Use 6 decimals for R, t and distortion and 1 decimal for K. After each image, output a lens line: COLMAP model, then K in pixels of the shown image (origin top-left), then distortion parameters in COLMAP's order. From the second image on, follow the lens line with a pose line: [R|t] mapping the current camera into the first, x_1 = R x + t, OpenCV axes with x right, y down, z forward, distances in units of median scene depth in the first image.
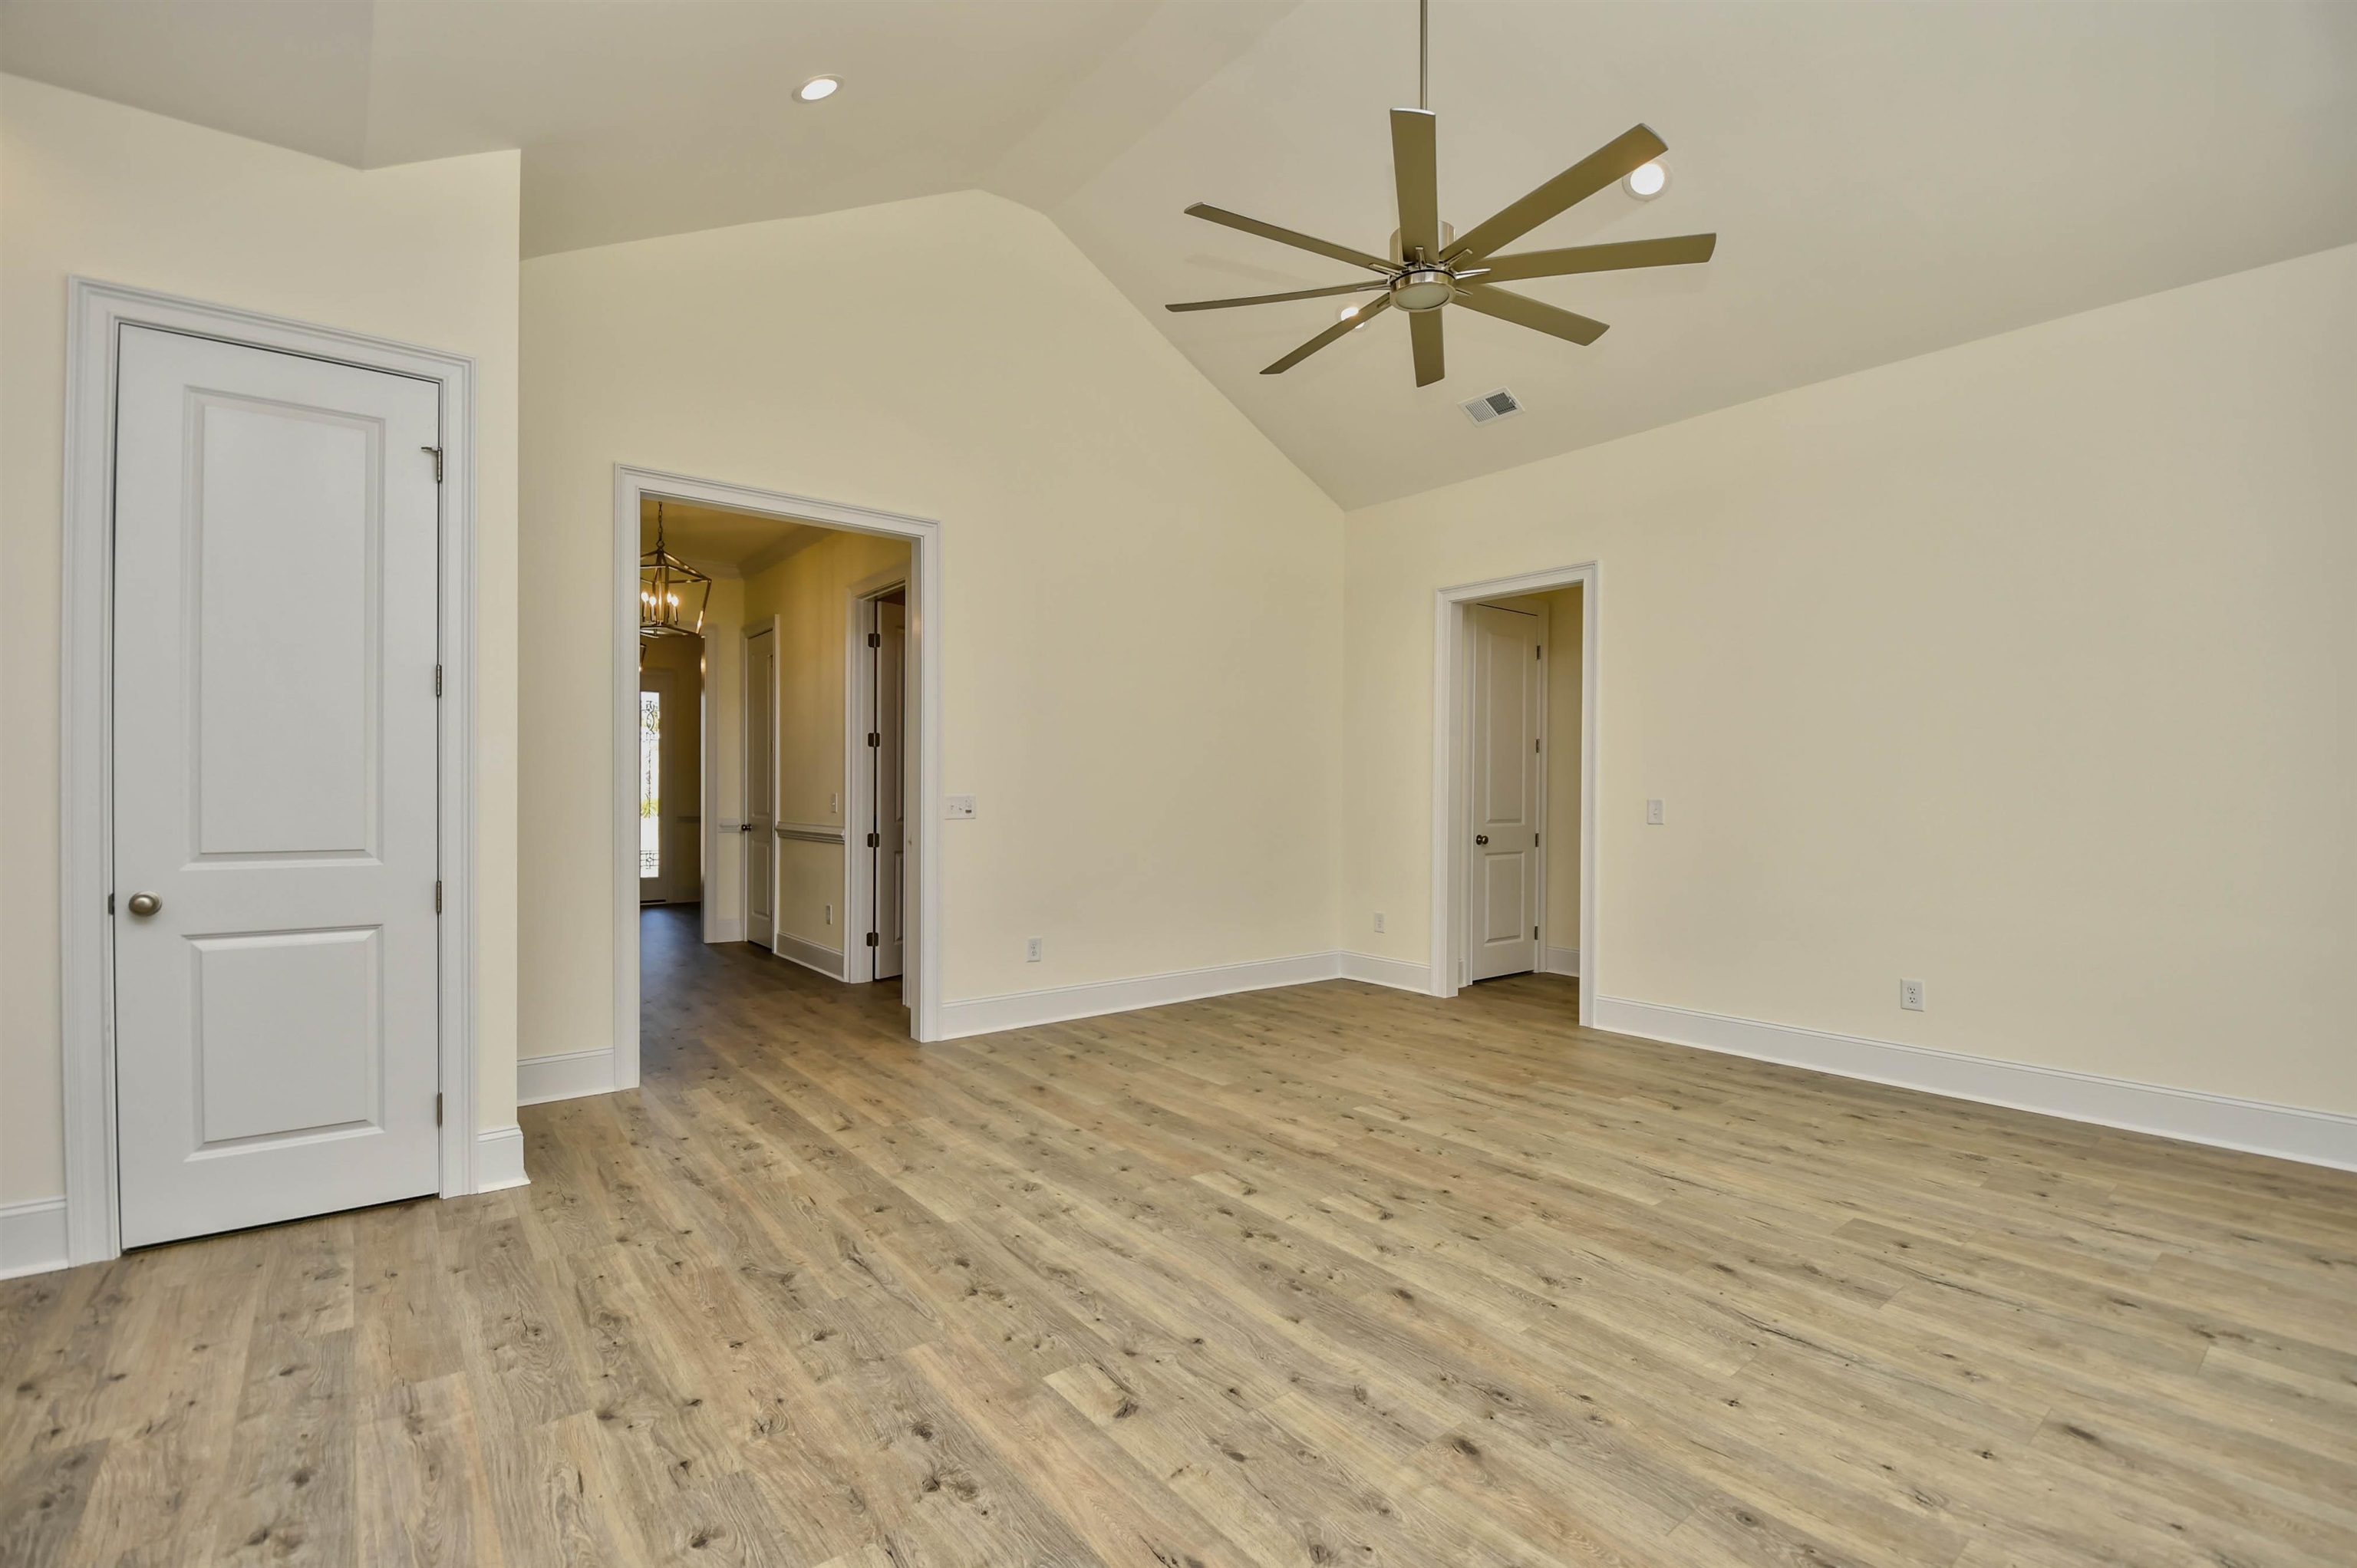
lens RADIAL K [[1029.6, 0, 1191.8], [0, 1029.6, 801.3], [0, 0, 1]] dist [0.015113, -0.022836]
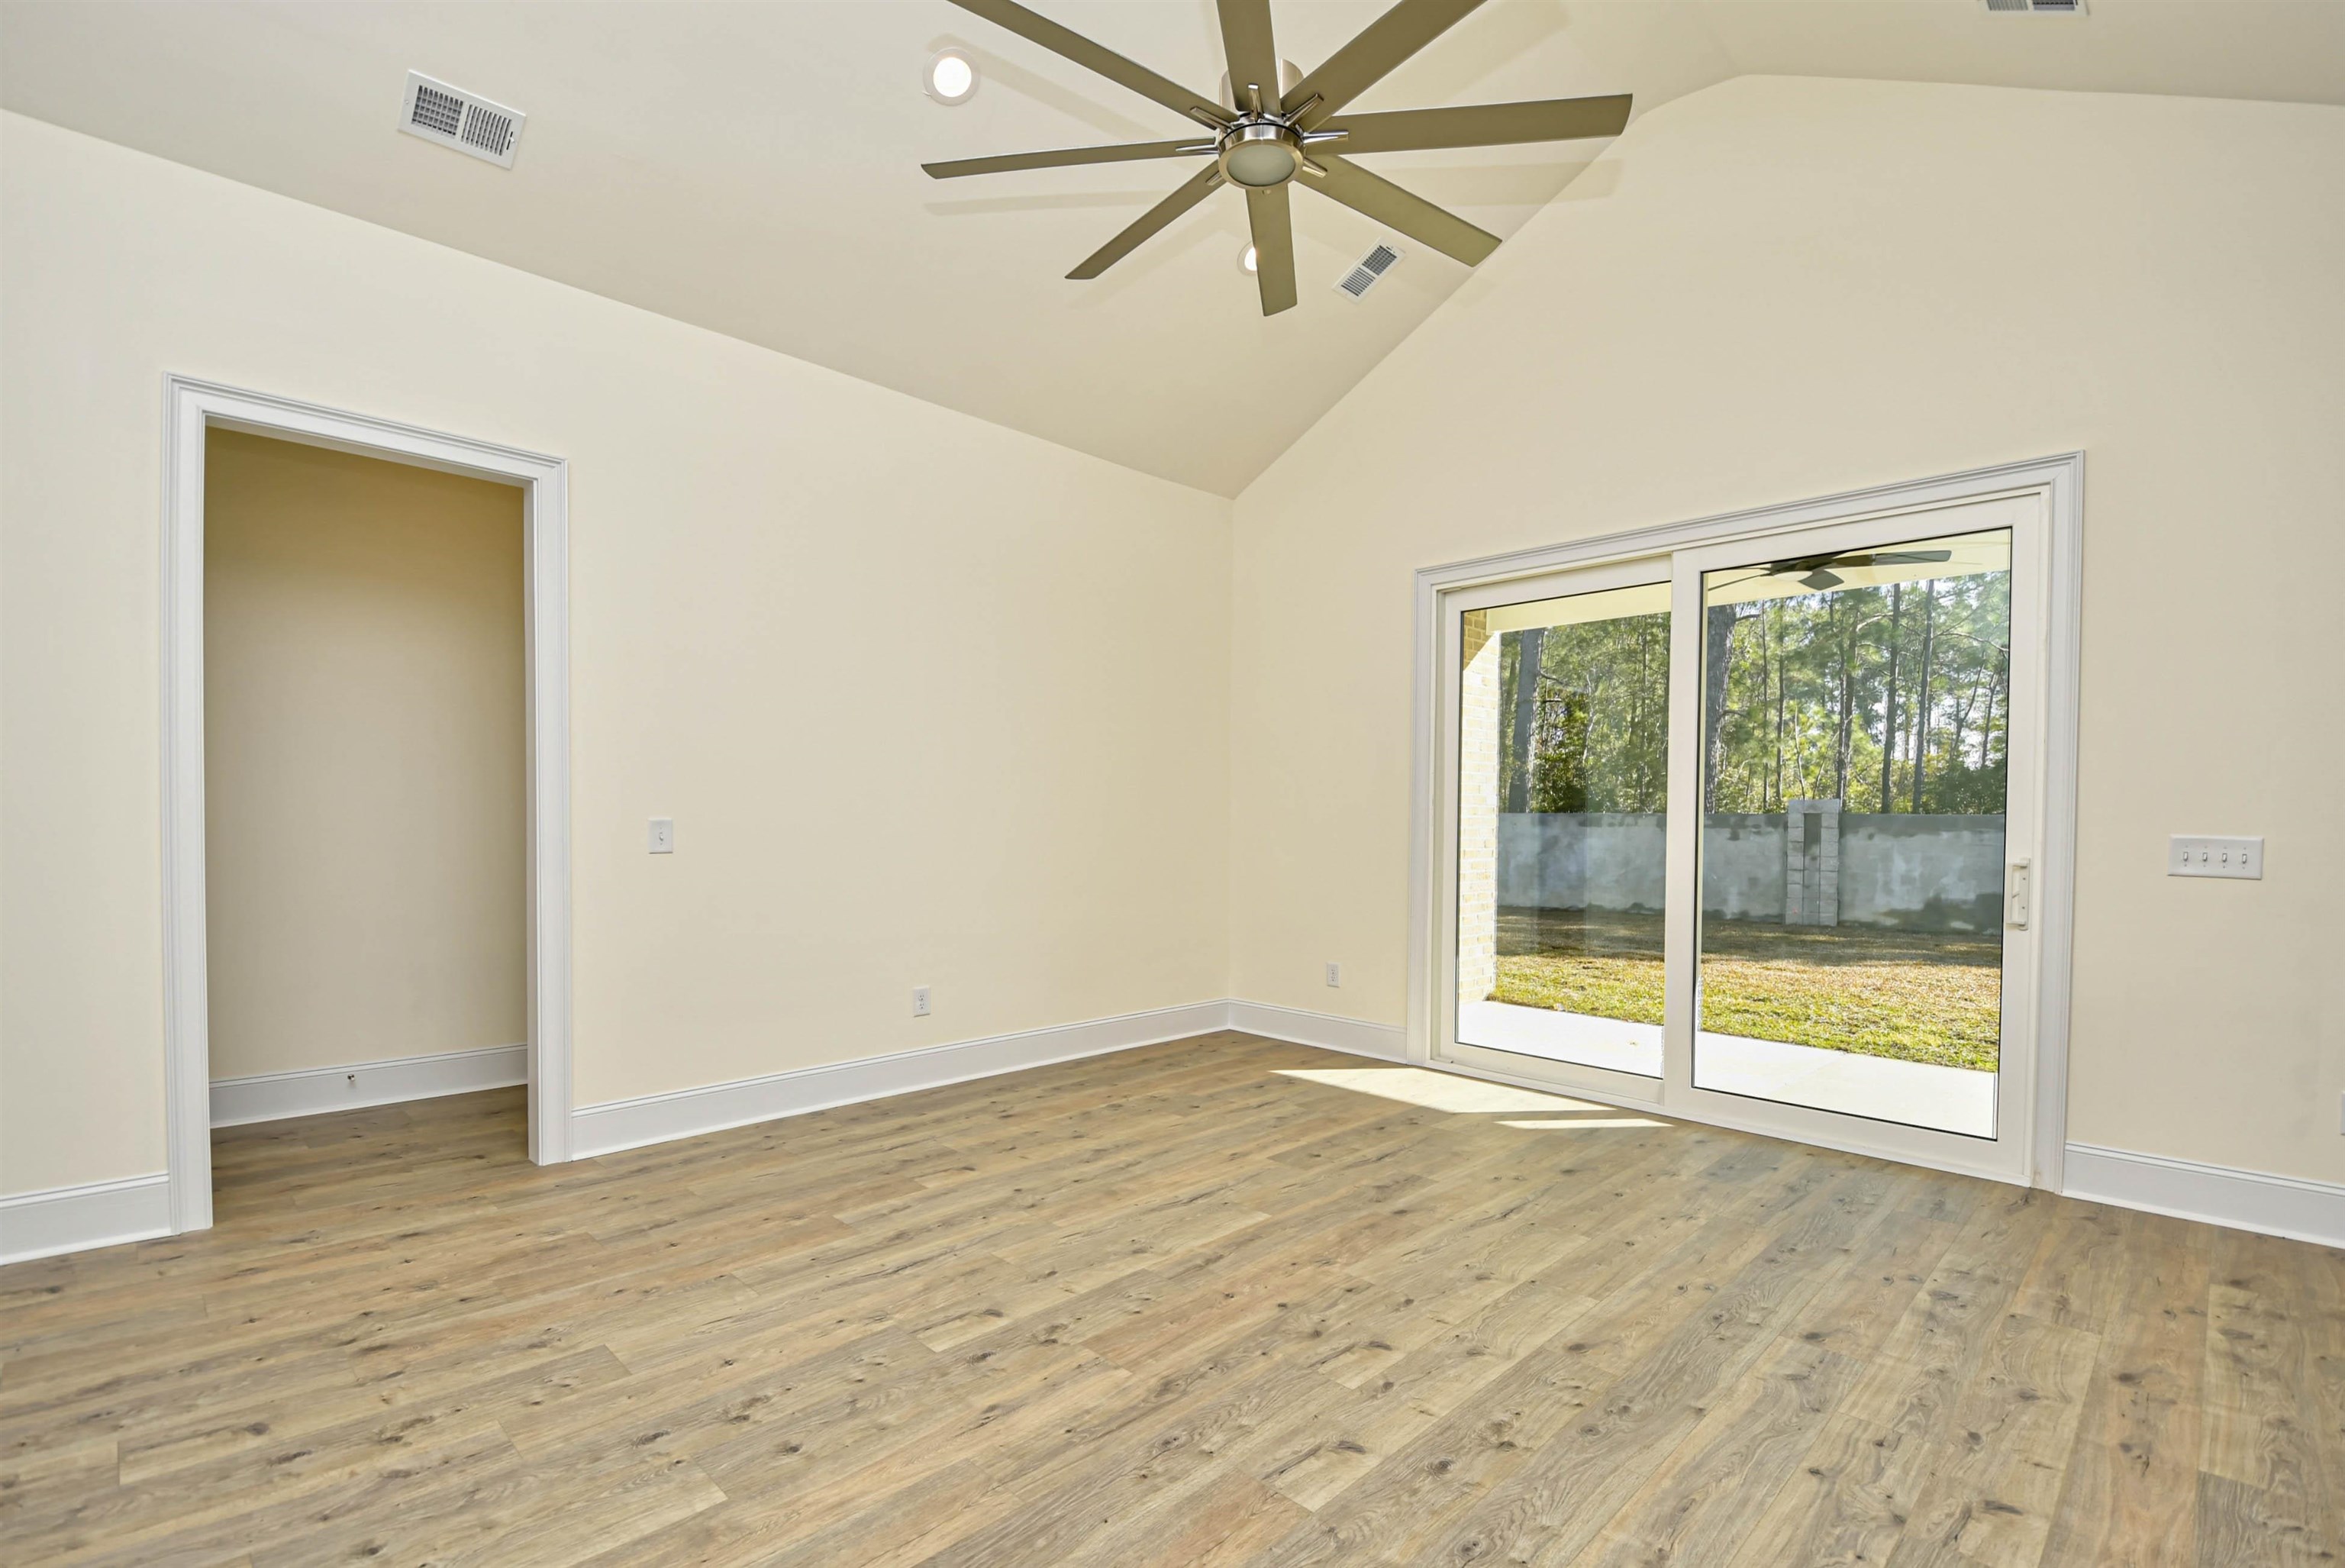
lens RADIAL K [[1061.8, 0, 1177.0], [0, 1061.8, 801.1], [0, 0, 1]] dist [0.007602, -0.017422]
pose [[-0.104576, 0.008552, 0.994480, -0.634641], [-0.000704, 0.999962, -0.008673, -0.014277], [-0.994517, -0.001607, -0.104566, 1.271835]]
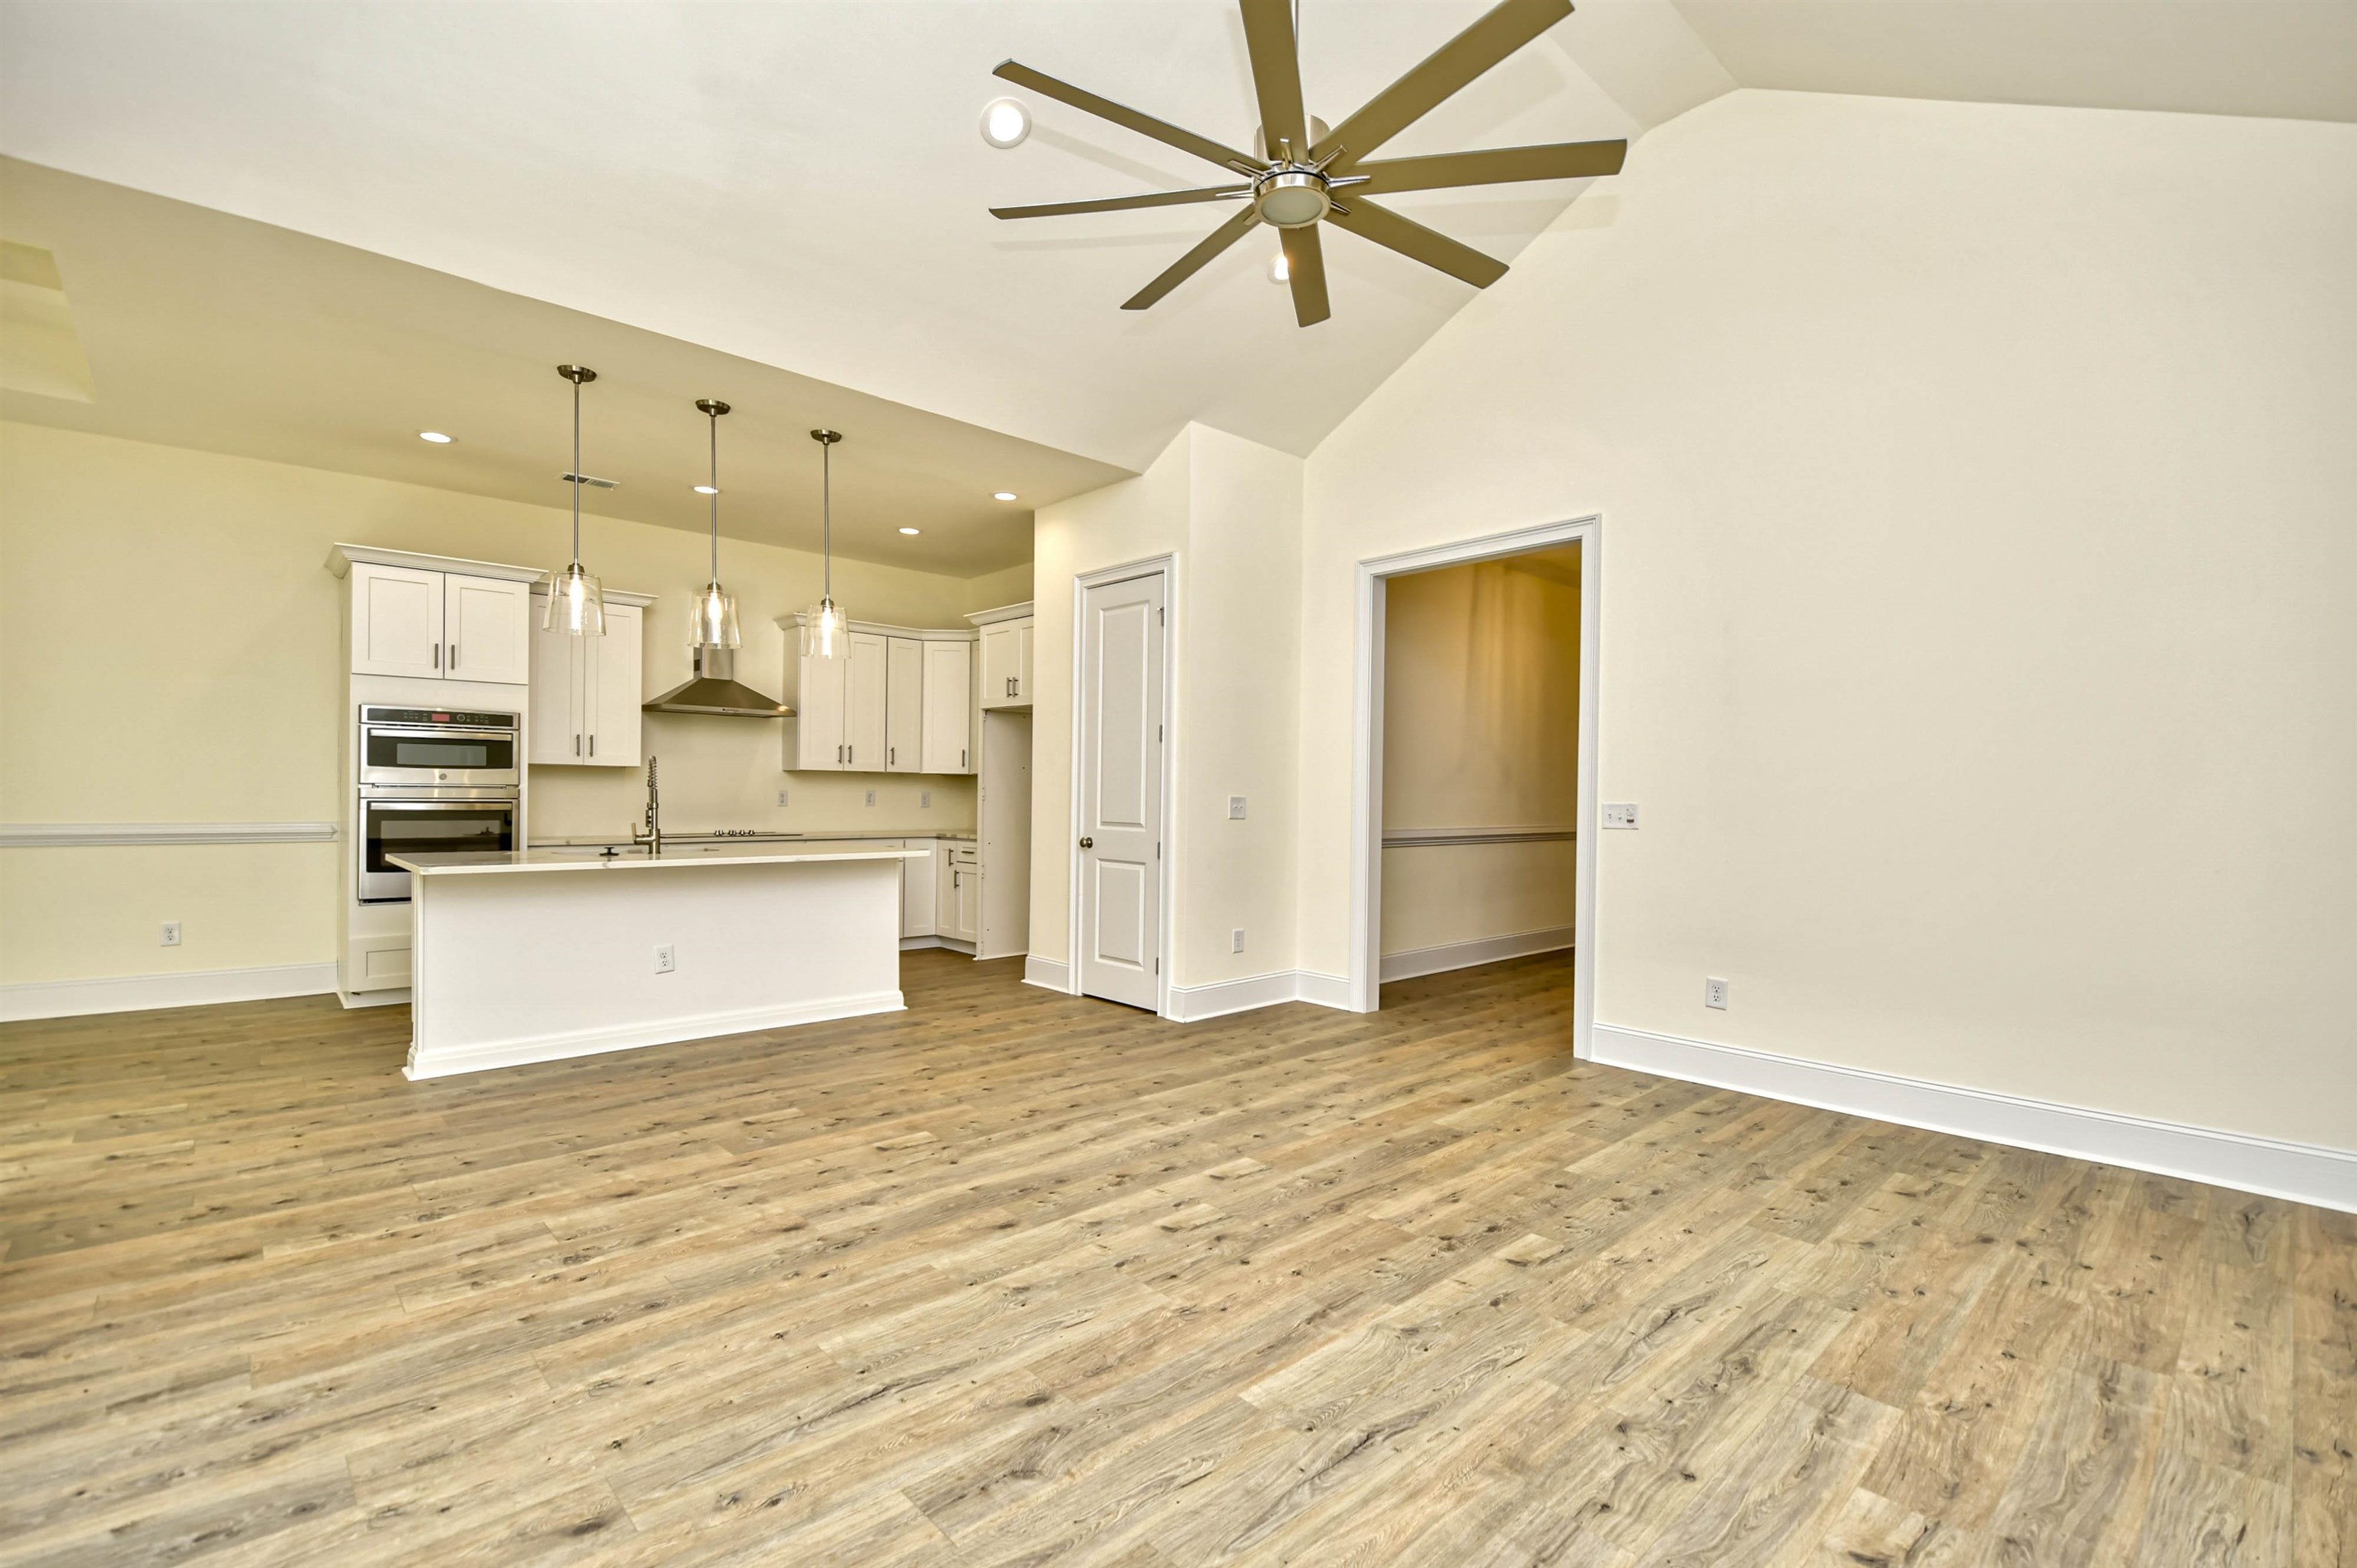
lens RADIAL K [[1046.3, 0, 1182.9], [0, 1046.3, 794.2], [0, 0, 1]] dist [0.020464, -0.028495]
pose [[0.068269, -0.001764, -0.997665, 1.199041], [-0.022400, 0.999744, -0.003300, -0.003069], [0.997415, 0.022573, 0.068212, 0.957042]]
